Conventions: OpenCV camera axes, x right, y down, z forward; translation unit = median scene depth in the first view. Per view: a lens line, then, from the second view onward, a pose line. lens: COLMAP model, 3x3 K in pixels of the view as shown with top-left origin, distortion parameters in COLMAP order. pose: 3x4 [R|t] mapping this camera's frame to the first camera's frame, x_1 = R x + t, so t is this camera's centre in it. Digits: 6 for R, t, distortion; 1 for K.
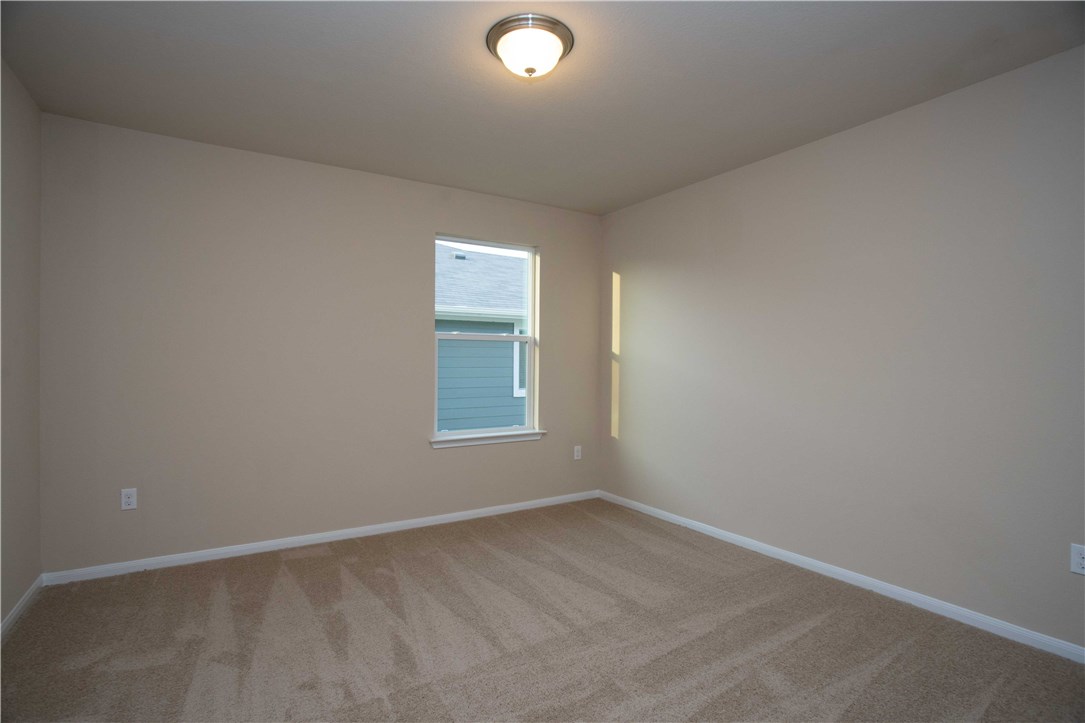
lens RADIAL K [[519.1, 0, 530.6], [0, 519.1, 361.3], [0, 0, 1]] dist [-0.068806, 0.031733]
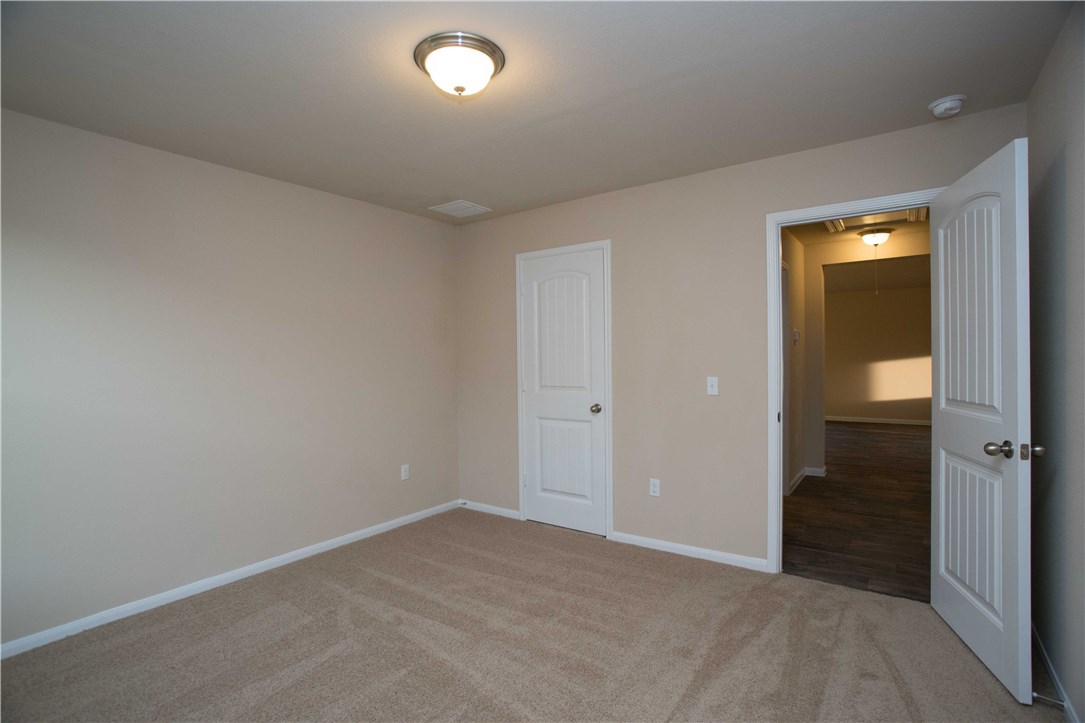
lens RADIAL K [[519.1, 0, 530.6], [0, 519.1, 361.3], [0, 0, 1]] dist [-0.068806, 0.031733]
pose [[-0.371139, -0.002981, 0.928572, -0.545941], [0.014794, 0.999849, 0.009123, -0.032811], [-0.928459, 0.017123, -0.371039, 0.708910]]
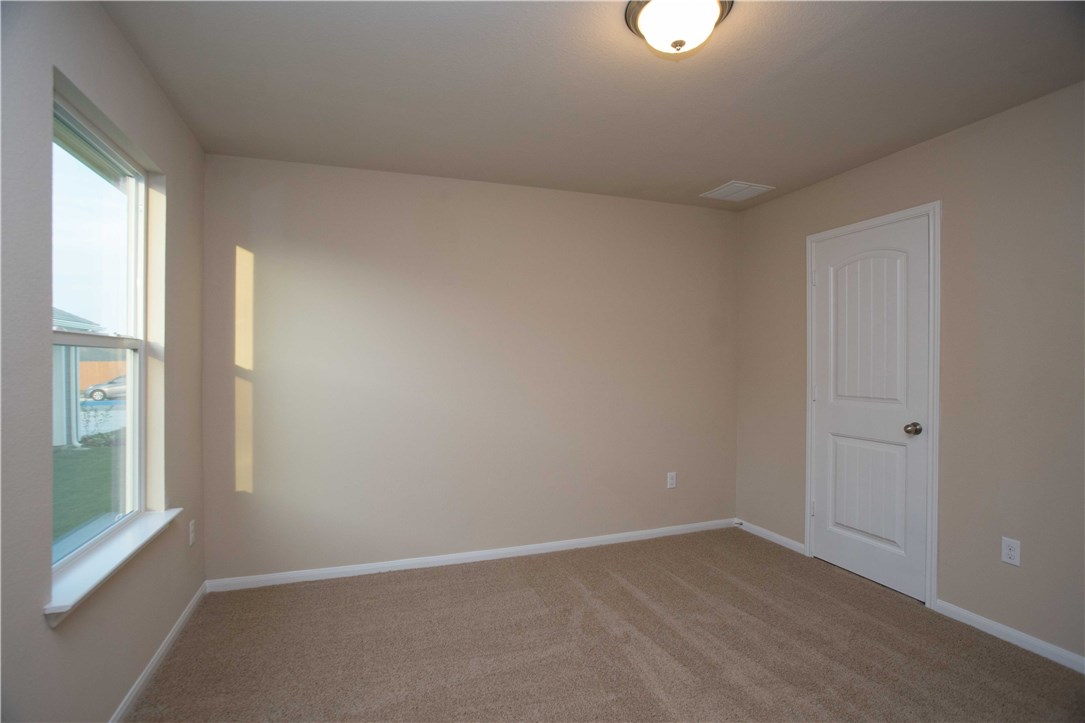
lens RADIAL K [[519.1, 0, 530.6], [0, 519.1, 361.3], [0, 0, 1]] dist [-0.068806, 0.031733]
pose [[0.213788, -0.000056, 0.976880, -0.494456], [0.000756, 1.000000, -0.000108, -0.028543], [-0.976880, 0.000762, 0.213788, 0.603648]]
